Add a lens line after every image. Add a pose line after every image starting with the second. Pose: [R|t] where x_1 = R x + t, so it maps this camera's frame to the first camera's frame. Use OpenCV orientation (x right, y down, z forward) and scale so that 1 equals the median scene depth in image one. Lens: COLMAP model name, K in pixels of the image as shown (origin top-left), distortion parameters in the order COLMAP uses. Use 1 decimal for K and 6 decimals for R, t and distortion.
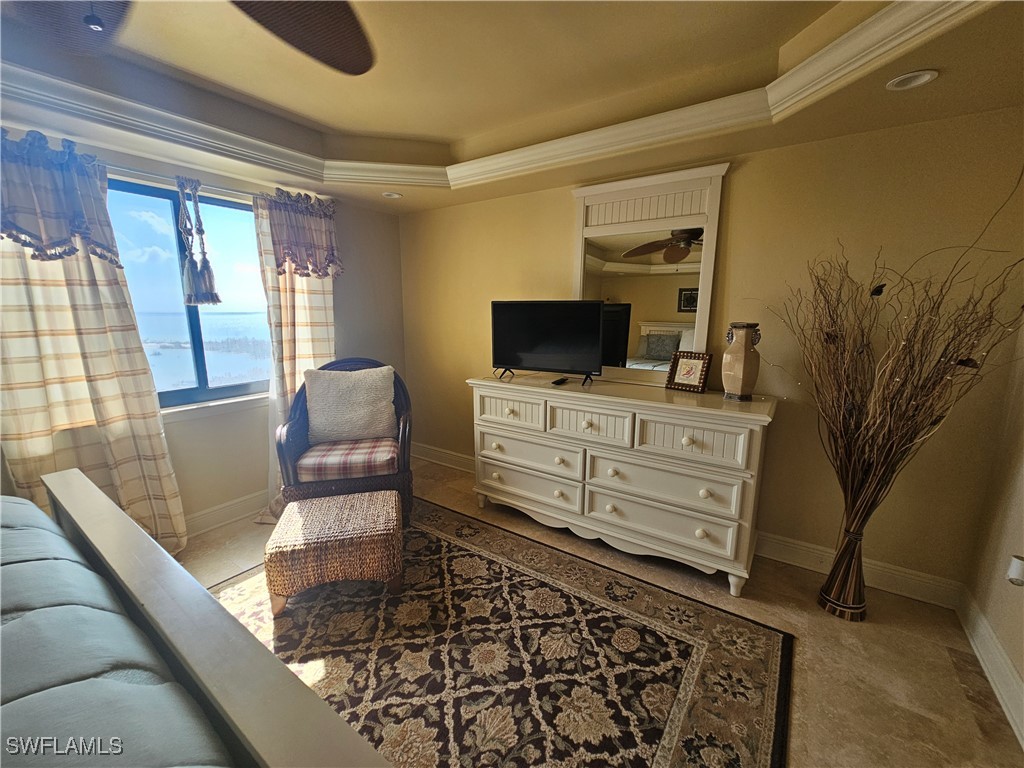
lens RADIAL K [[418.2, 0, 513.6], [0, 418.2, 388.0], [0, 0, 1]] dist [-0.002036, 0.001218]
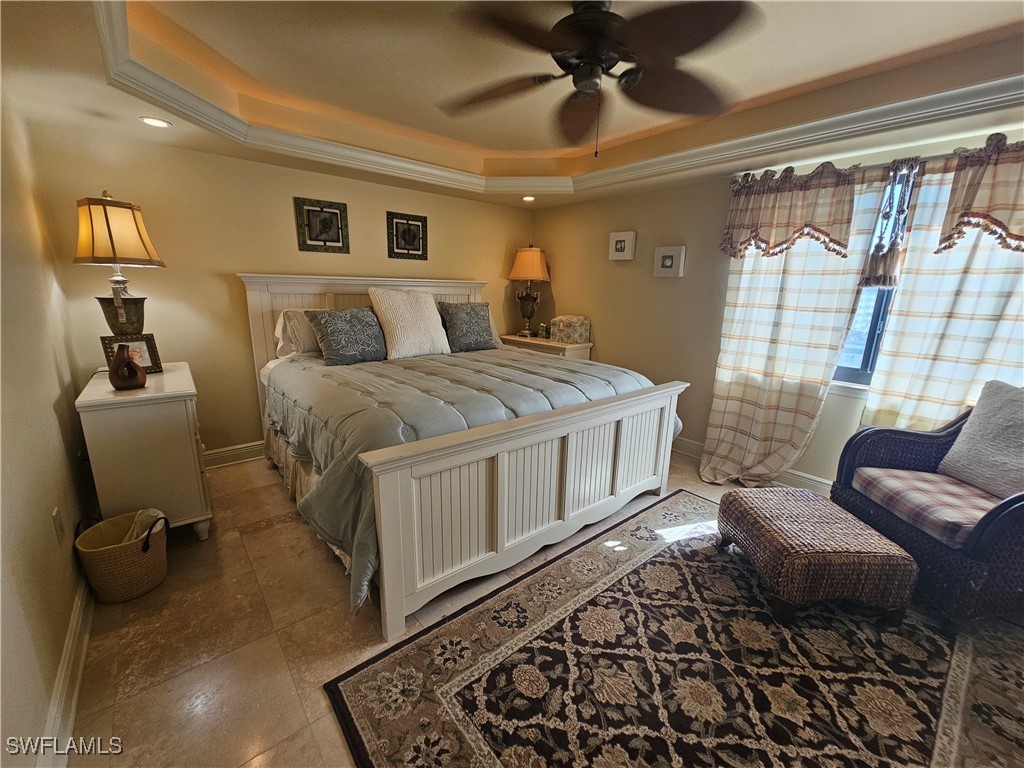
lens RADIAL K [[418.2, 0, 505.1], [0, 418.2, 382.3], [0, 0, 1]] dist [-0.002036, 0.001218]
pose [[-0.275279, 0.211629, -0.937782, 0.578958], [-0.201663, 0.941055, 0.271564, -0.092915], [0.939975, 0.263872, -0.216375, 0.518156]]
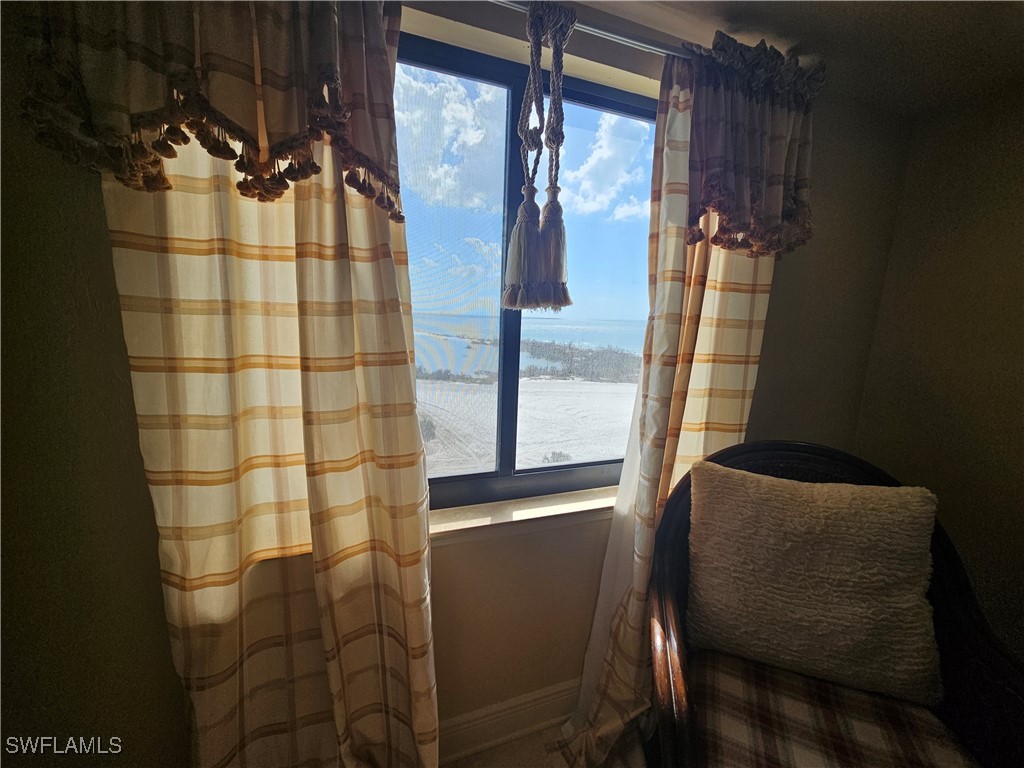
lens RADIAL K [[418.2, 0, 511.3], [0, 418.2, 388.1], [0, 0, 1]] dist [-0.002036, 0.001218]
pose [[0.828140, 0.127869, -0.545741, -0.603225], [-0.138781, 0.990092, 0.021388, -0.144755], [0.543069, 0.058027, 0.837681, 0.732275]]
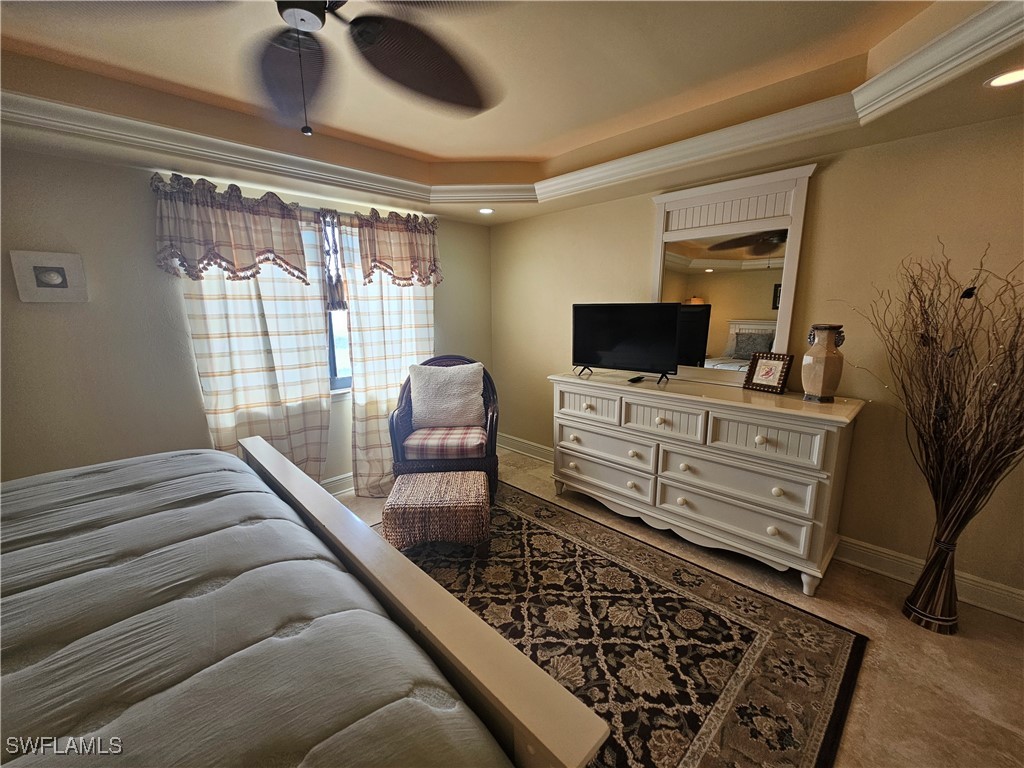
lens RADIAL K [[418.2, 0, 511.9], [0, 418.2, 386.4], [0, 0, 1]] dist [-0.002036, 0.001218]
pose [[0.980852, 0.024482, -0.193209, 0.010064], [-0.023785, 0.999700, 0.005927, 0.003834], [0.193296, -0.001218, 0.981140, -0.127547]]
